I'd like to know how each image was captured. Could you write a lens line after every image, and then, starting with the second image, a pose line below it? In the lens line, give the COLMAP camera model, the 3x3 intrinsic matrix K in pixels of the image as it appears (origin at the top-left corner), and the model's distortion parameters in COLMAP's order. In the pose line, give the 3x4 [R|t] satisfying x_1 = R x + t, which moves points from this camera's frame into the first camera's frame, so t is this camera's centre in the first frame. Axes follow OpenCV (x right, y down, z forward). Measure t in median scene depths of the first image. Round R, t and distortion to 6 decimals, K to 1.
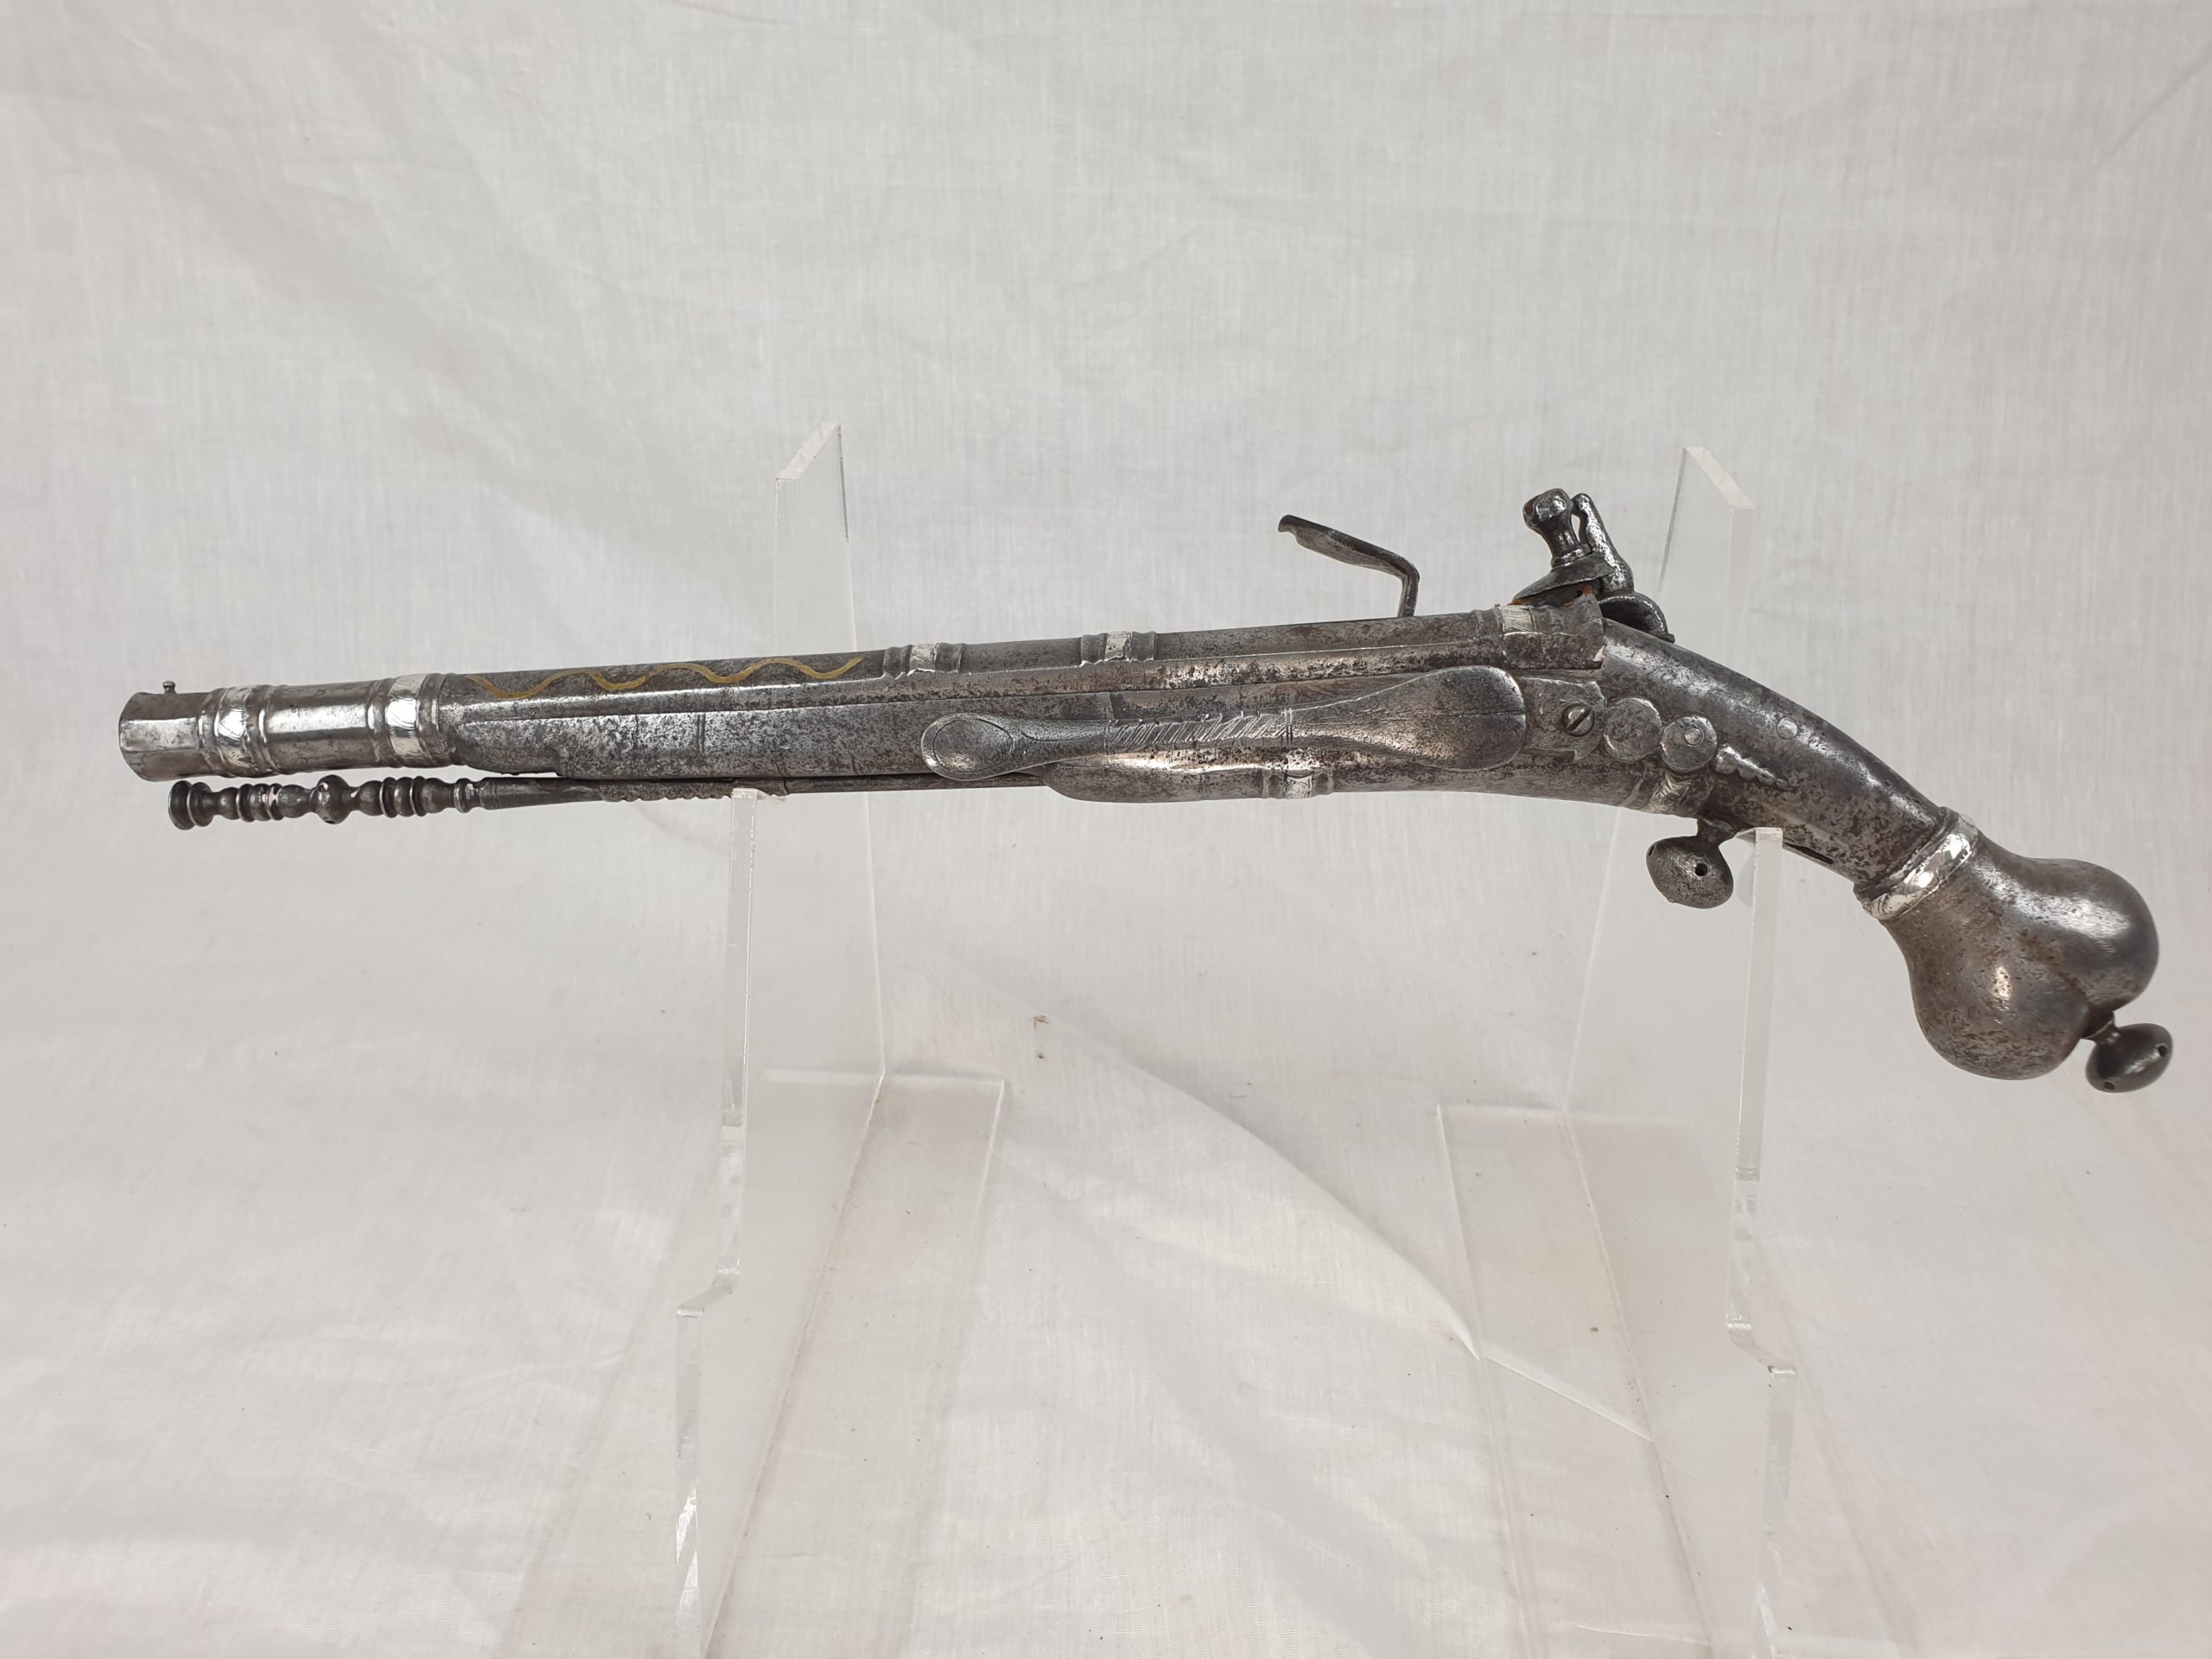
lens RADIAL K [[1838.7, 0, 1115.6], [0, 1838.7, 809.1], [0, 0, 1]] dist [-0.028563, 0.024394]
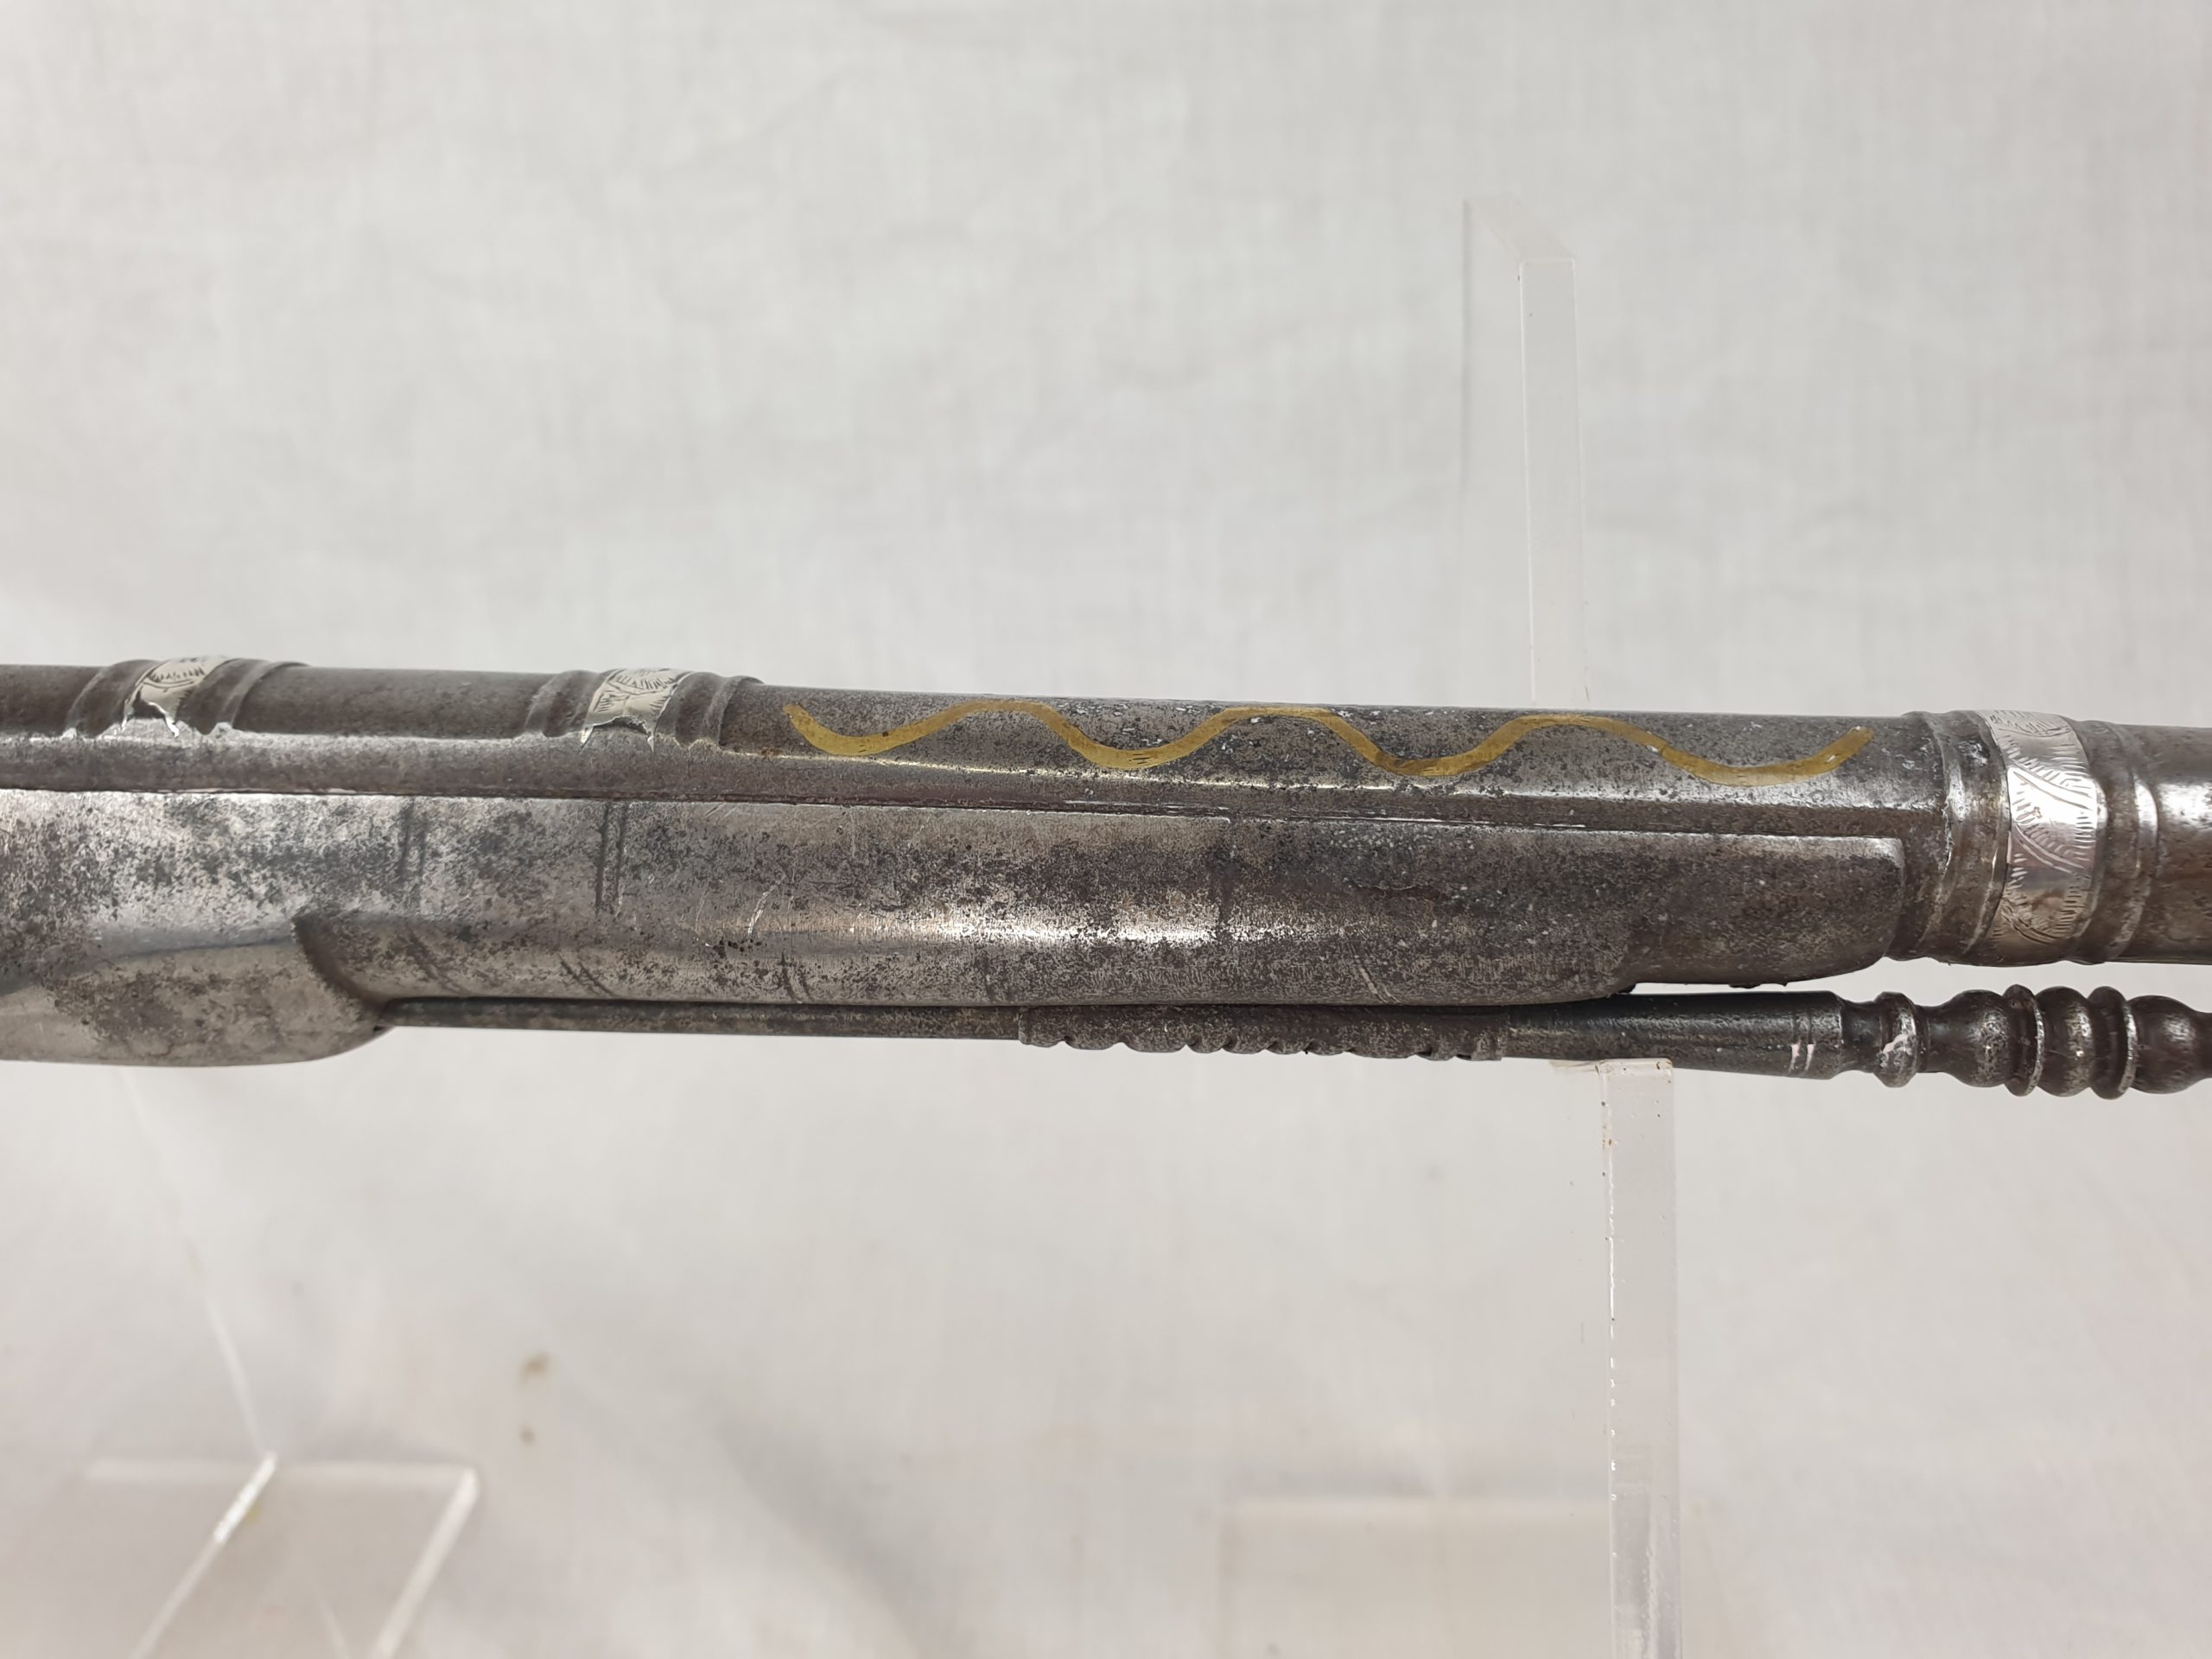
lens RADIAL K [[1838.7, 0, 1118.3], [0, 1838.7, 819.4], [0, 0, 1]] dist [-0.028563, 0.024394]
pose [[0.996158, -0.064824, -0.058890, 0.186985], [0.062327, 0.997116, -0.043296, -0.018496], [0.061526, 0.039459, 0.997325, 0.425109]]
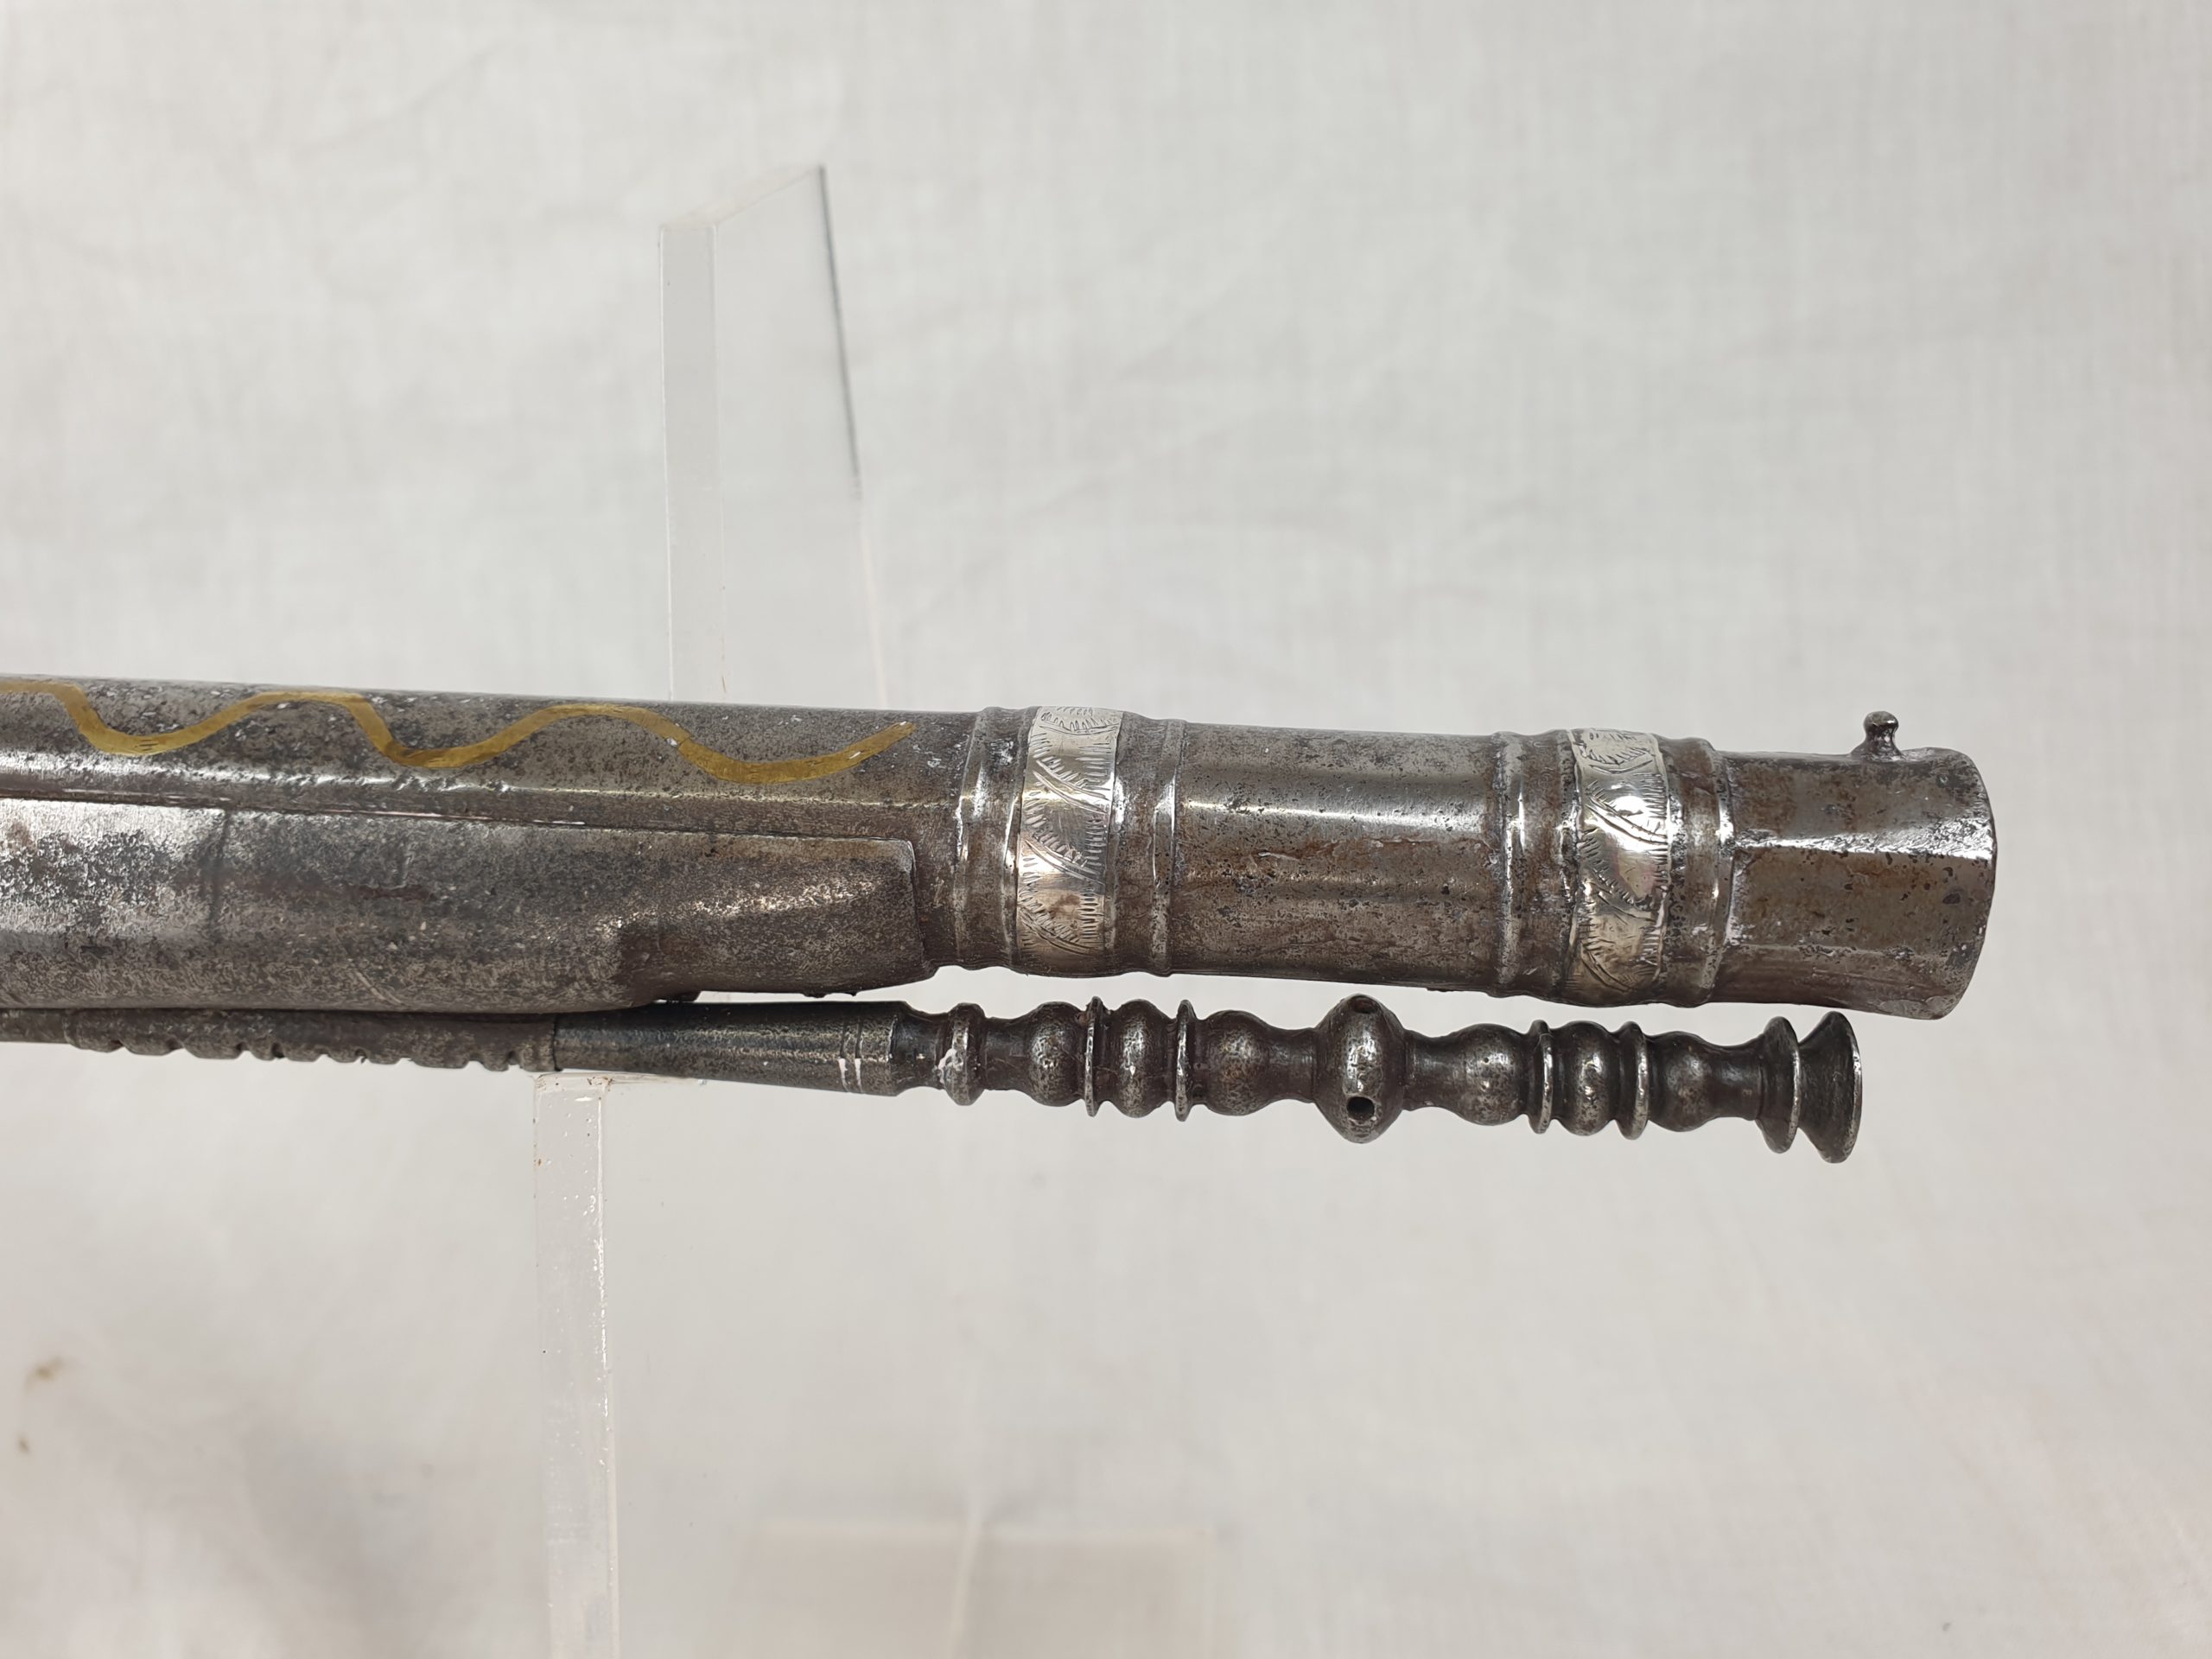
lens RADIAL K [[1838.7, 0, 1137.2], [0, 1838.7, 798.4], [0, 0, 1]] dist [-0.028563, 0.024394]
pose [[0.997703, -0.053661, -0.041334, 0.322904], [0.051538, 0.997377, -0.050829, -0.011748], [0.043953, 0.048582, 0.997852, 0.447824]]
